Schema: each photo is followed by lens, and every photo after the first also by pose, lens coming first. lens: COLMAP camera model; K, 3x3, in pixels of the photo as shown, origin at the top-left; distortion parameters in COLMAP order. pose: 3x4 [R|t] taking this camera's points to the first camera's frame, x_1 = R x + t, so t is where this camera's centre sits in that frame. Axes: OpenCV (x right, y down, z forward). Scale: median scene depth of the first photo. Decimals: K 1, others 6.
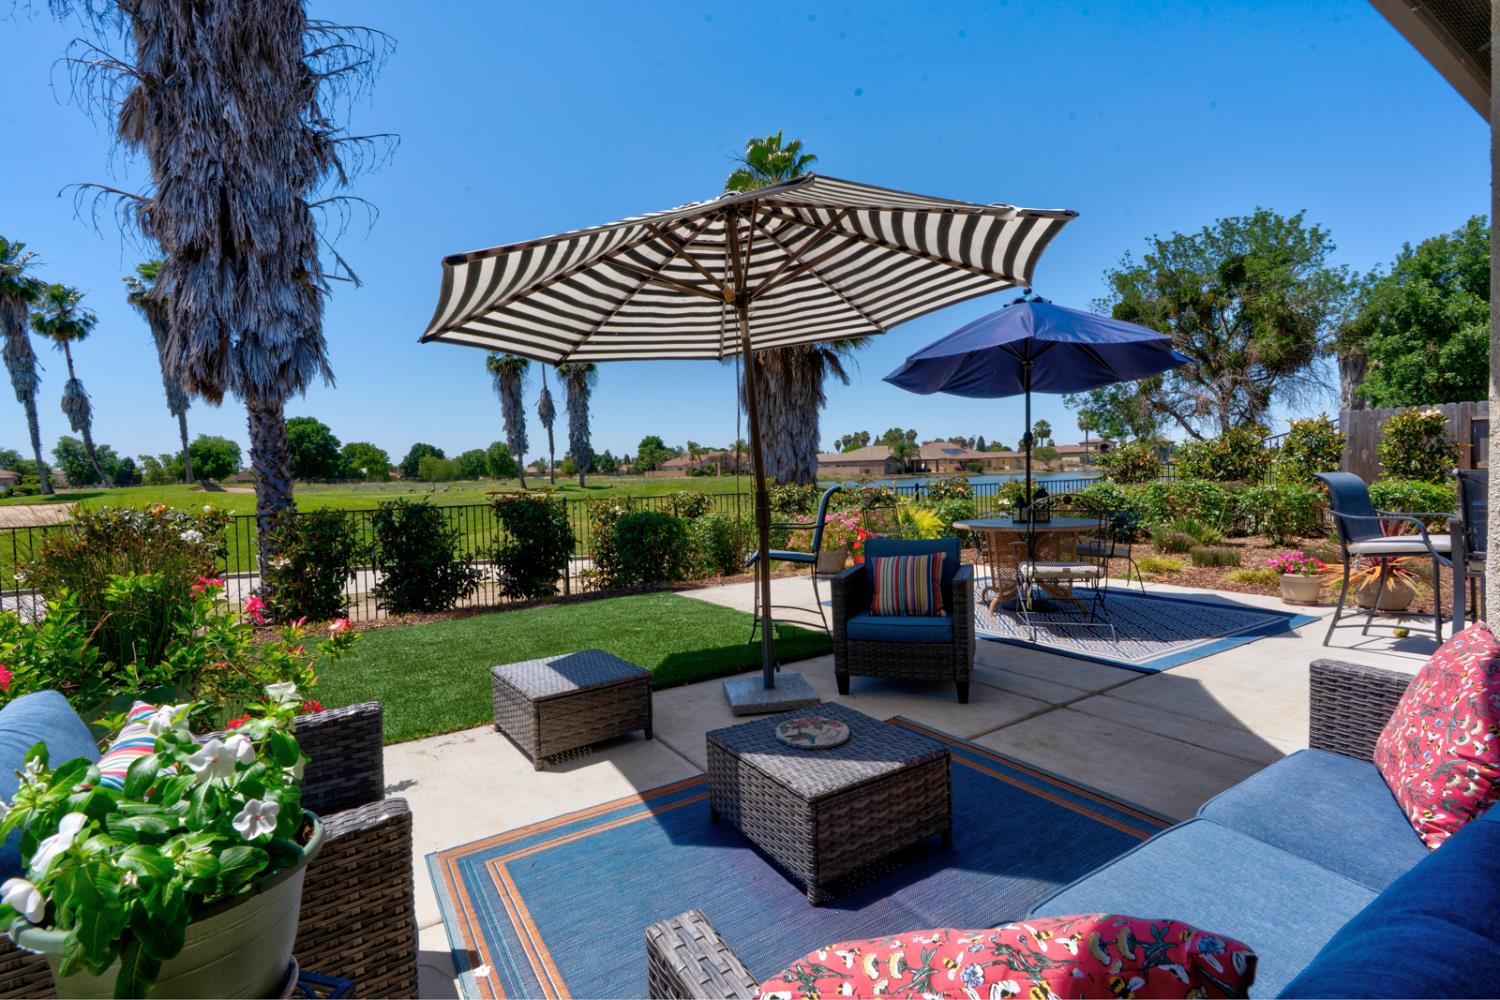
lens RADIAL K [[676.9, 0, 705.8], [0, 676.9, 494.7], [0, 0, 1]] dist [-0.002399, 0.000209]
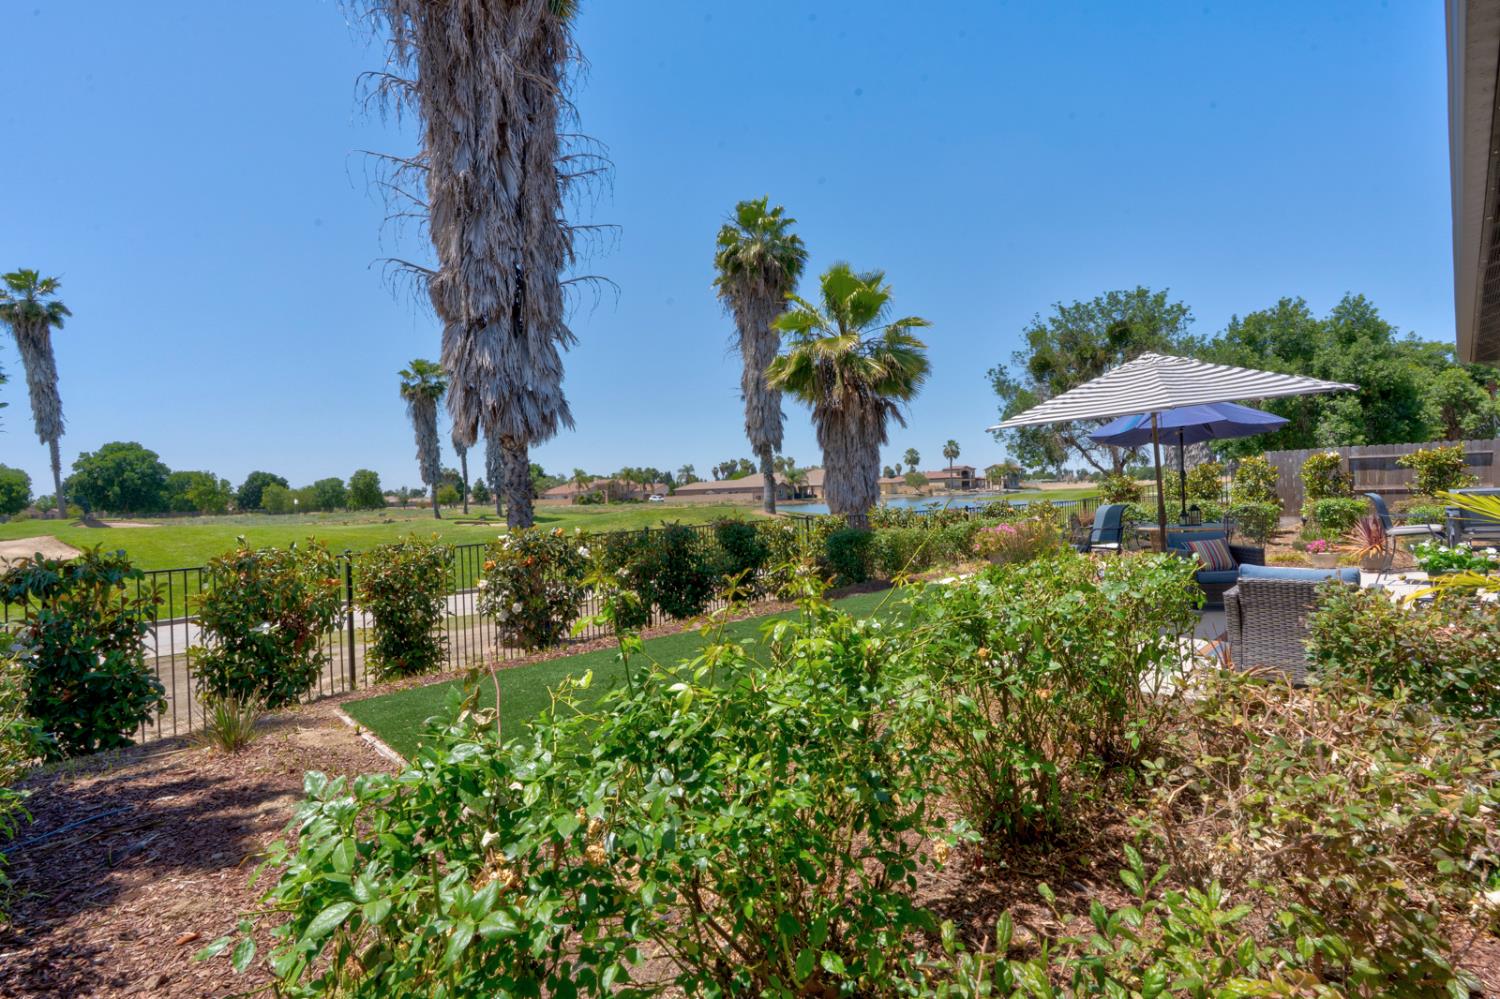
lens RADIAL K [[676.9, 0, 707.0], [0, 676.9, 509.3], [0, 0, 1]] dist [-0.002399, 0.000209]
pose [[0.983665, -0.013050, 0.179534, -0.465627], [0.016363, 0.999722, -0.016984, 0.005864], [-0.179262, 0.019644, 0.983605, -0.201766]]
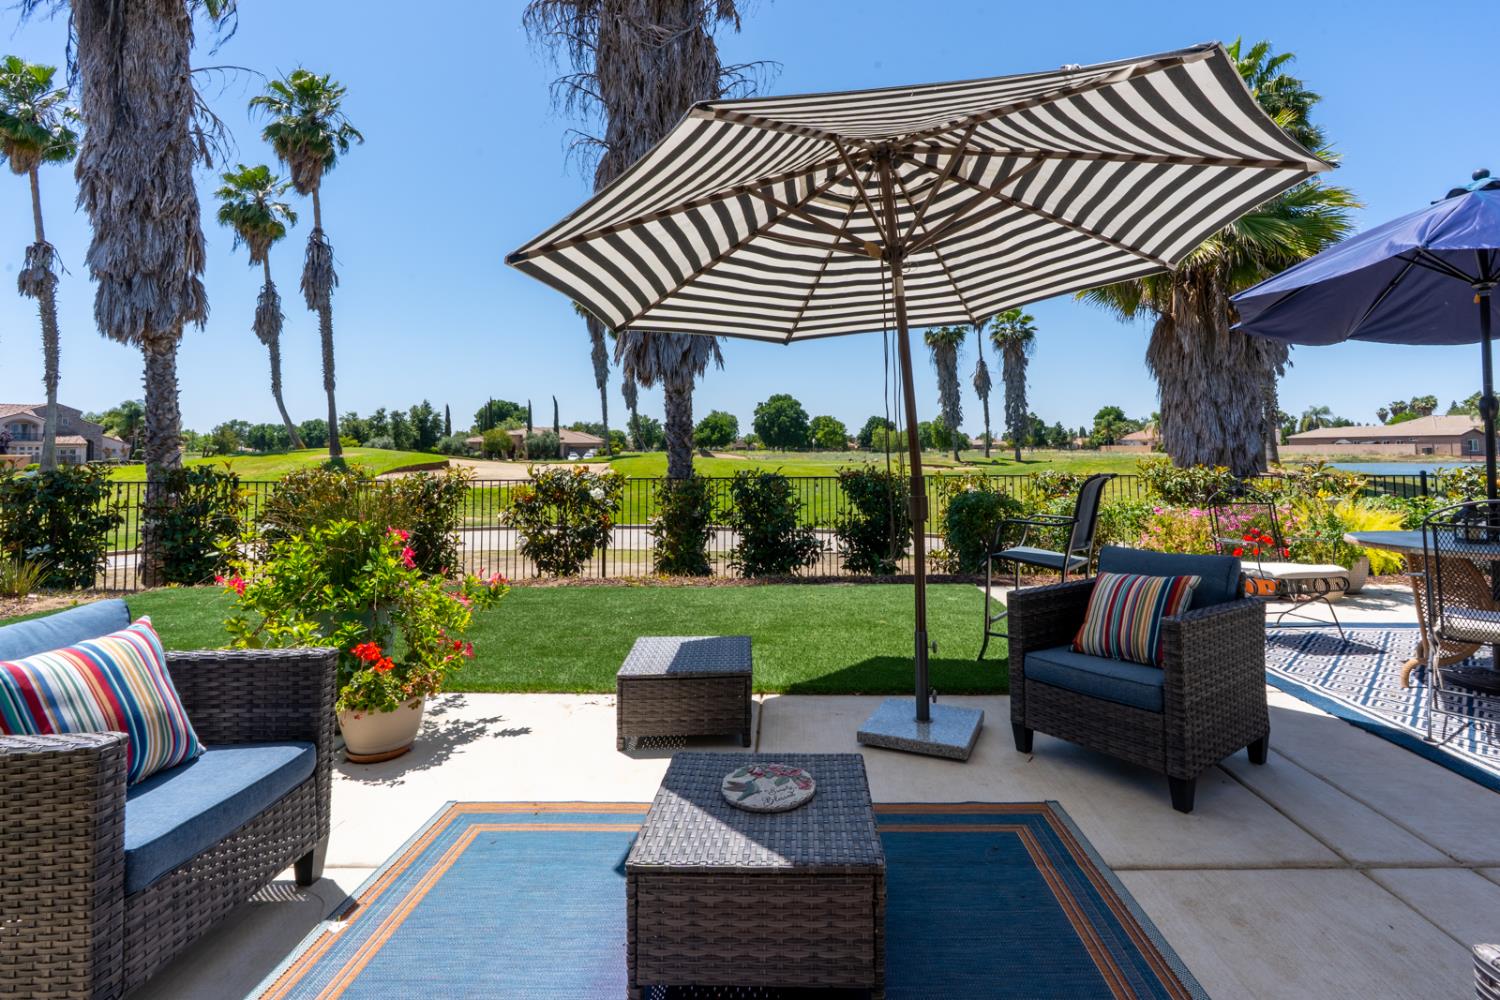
lens RADIAL K [[676.9, 0, 765.5], [0, 676.9, 419.0], [0, 0, 1]] dist [-0.002399, 0.000209]
pose [[0.847736, -0.004558, -0.530399, 0.133848], [-0.032728, 0.997608, -0.060883, -0.007084], [0.529408, 0.068972, 0.845559, 0.068688]]
